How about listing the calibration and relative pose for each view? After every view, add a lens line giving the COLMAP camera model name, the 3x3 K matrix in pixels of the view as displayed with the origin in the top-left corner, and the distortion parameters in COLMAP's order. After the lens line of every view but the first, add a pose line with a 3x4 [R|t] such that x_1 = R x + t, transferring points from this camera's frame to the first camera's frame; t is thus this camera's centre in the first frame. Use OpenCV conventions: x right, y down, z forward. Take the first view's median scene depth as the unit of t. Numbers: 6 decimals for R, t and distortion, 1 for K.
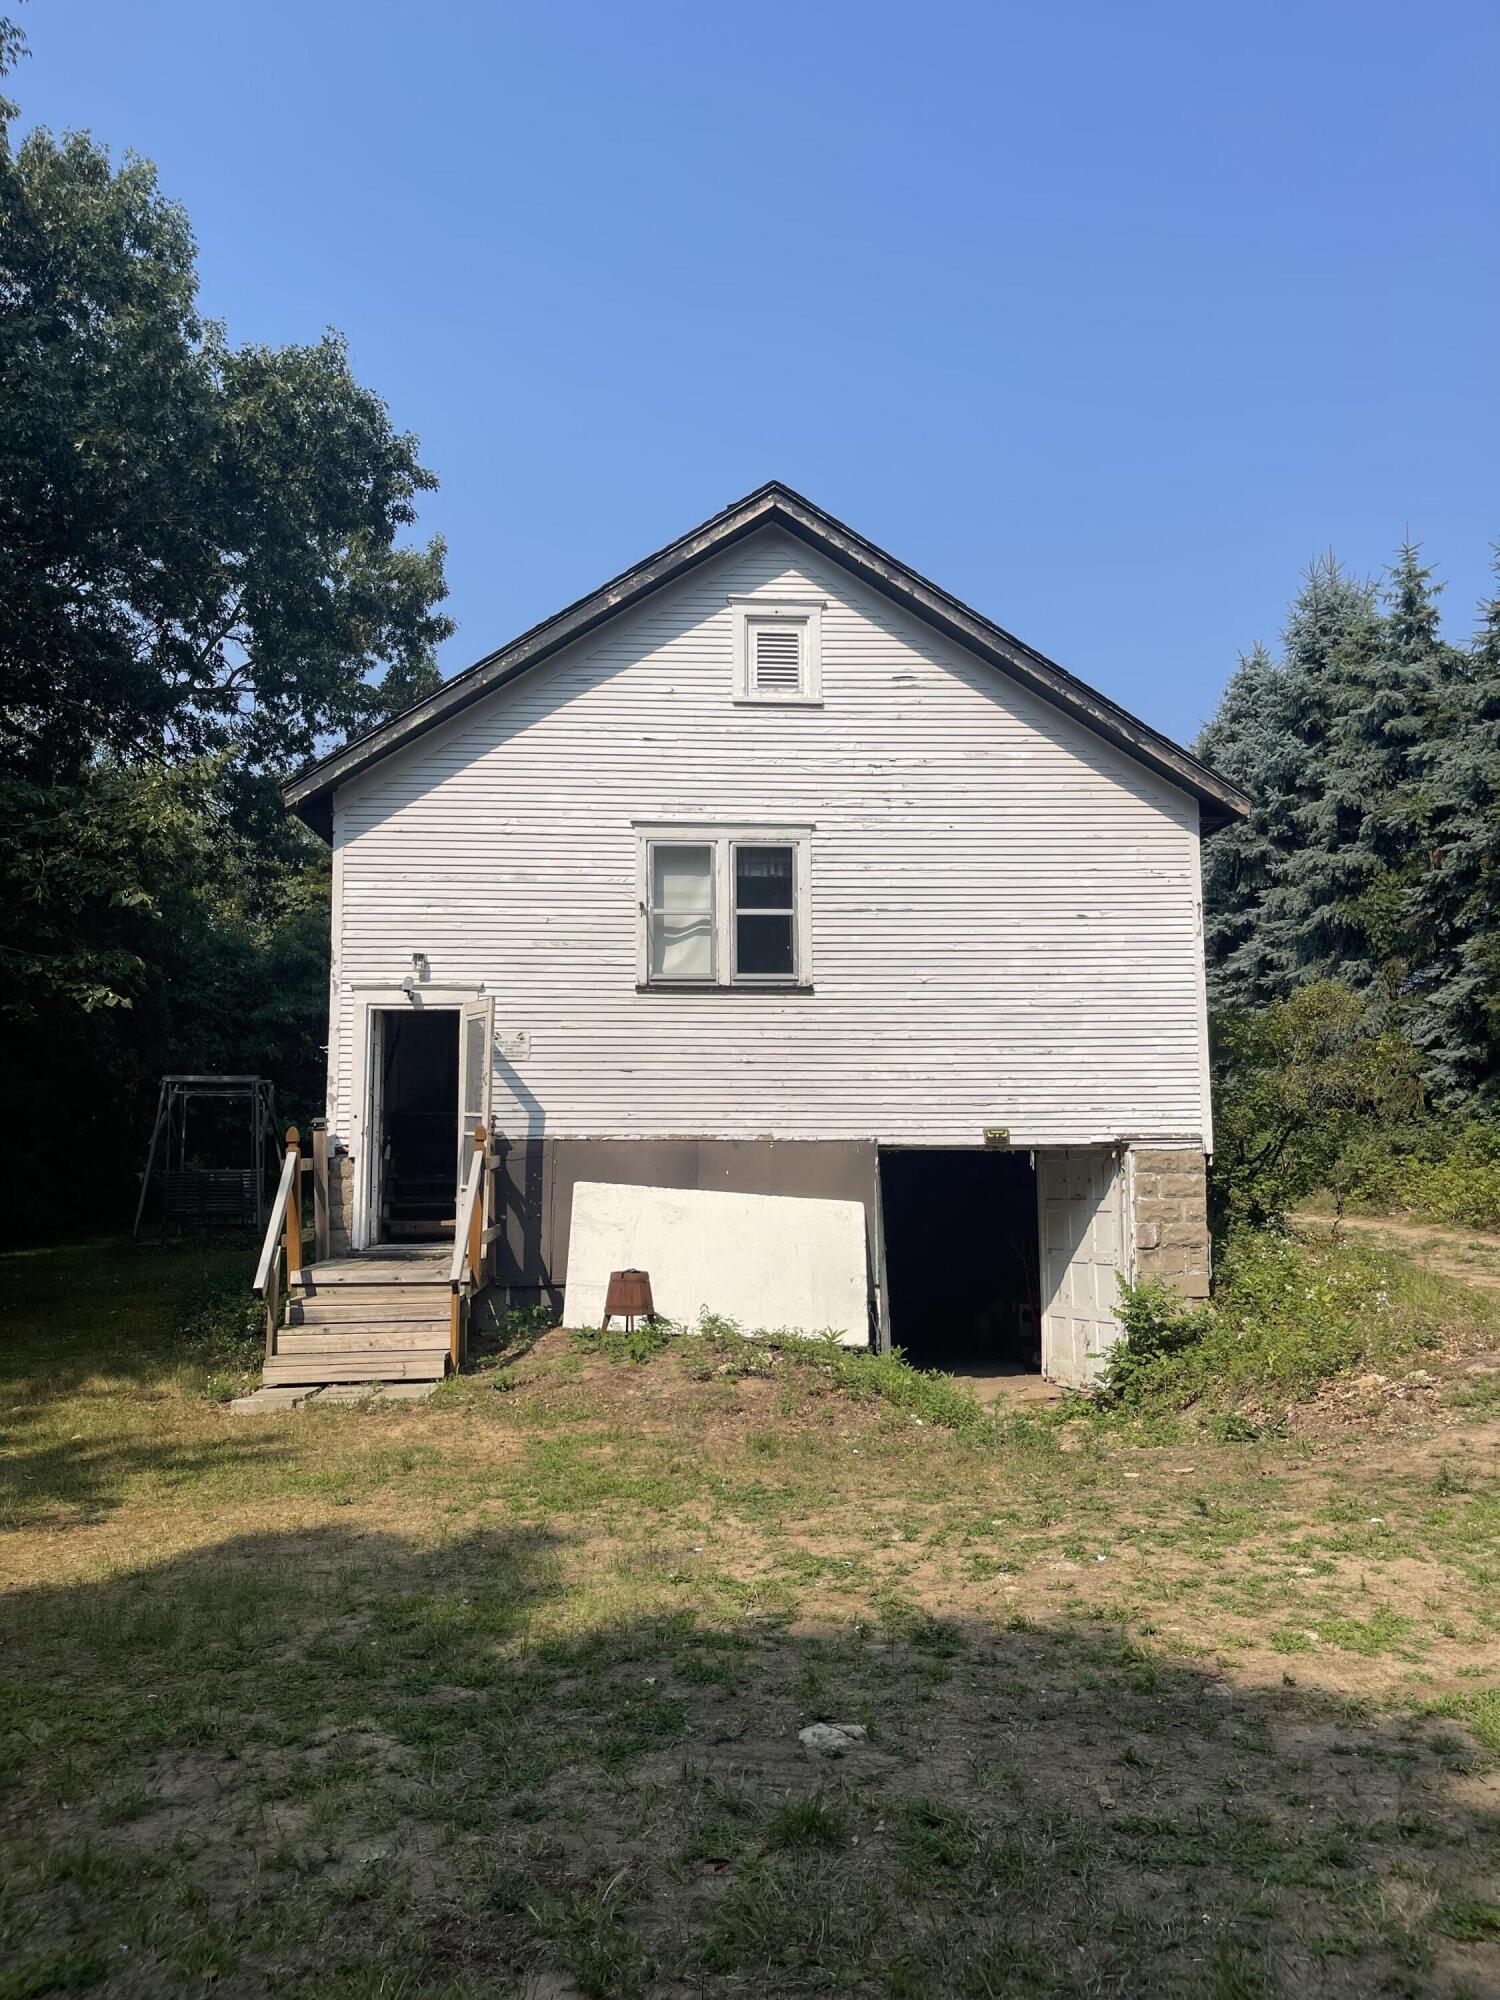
lens RADIAL K [[1534.0, 0, 742.8], [0, 1534.0, 993.5], [0, 0, 1]] dist [0.054689, -0.083828]
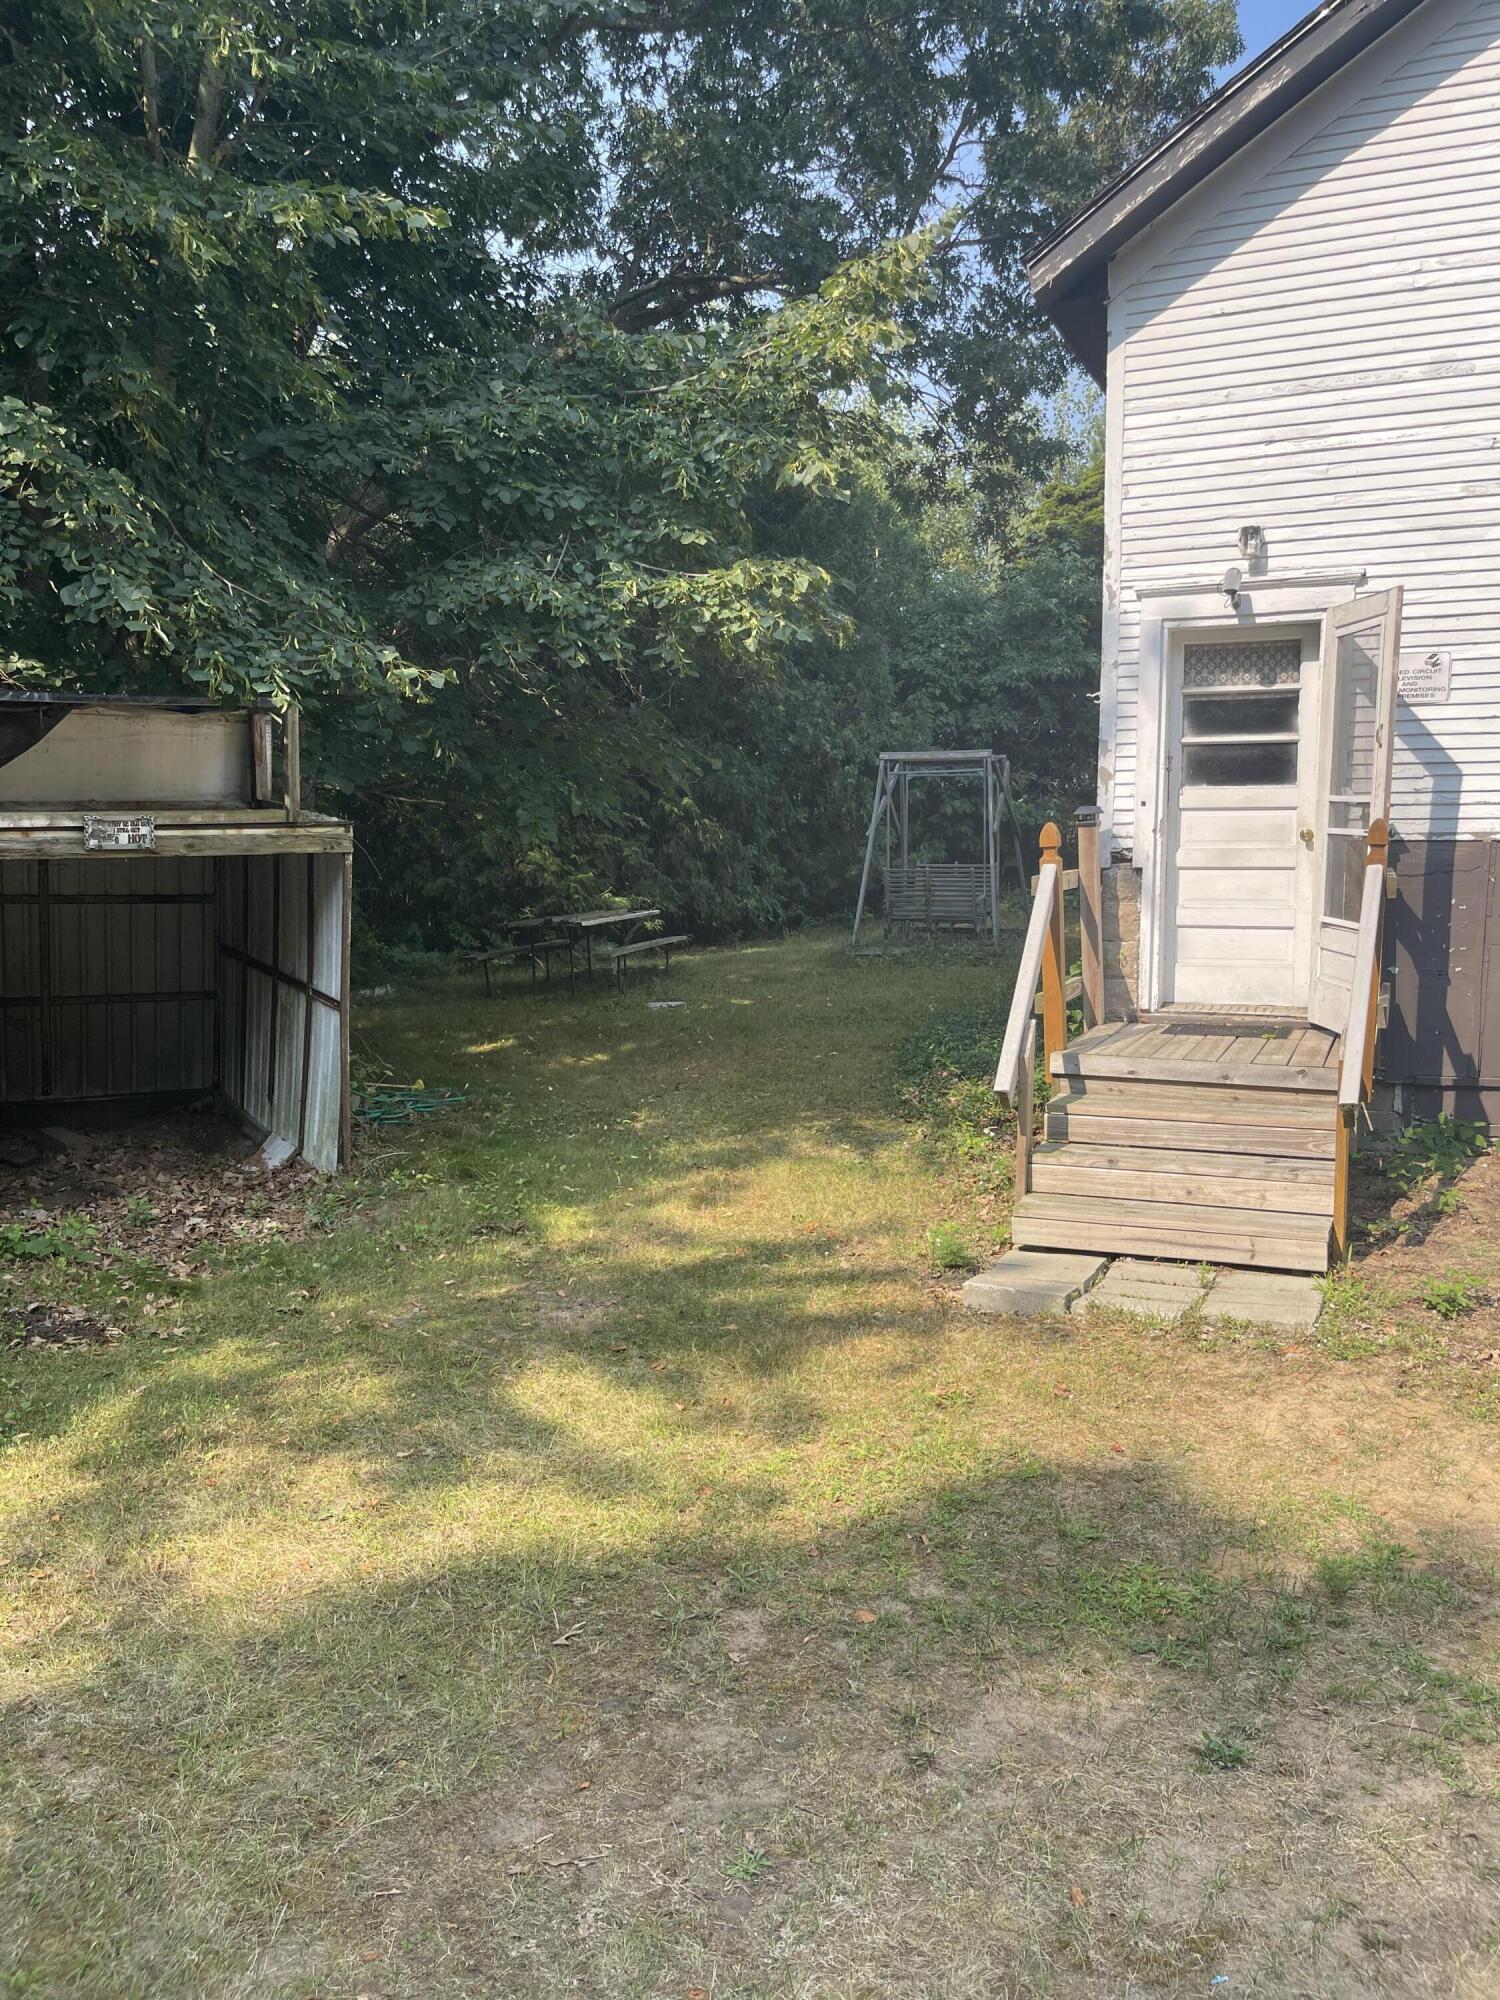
lens RADIAL K [[1534.0, 0, 745.8], [0, 1534.0, 998.5], [0, 0, 1]] dist [0.054689, -0.083828]
pose [[0.896381, 0.045905, -0.440901, -0.113719], [0.047422, 0.978985, 0.198340, 0.024822], [0.440741, -0.198697, 0.875367, 0.353034]]
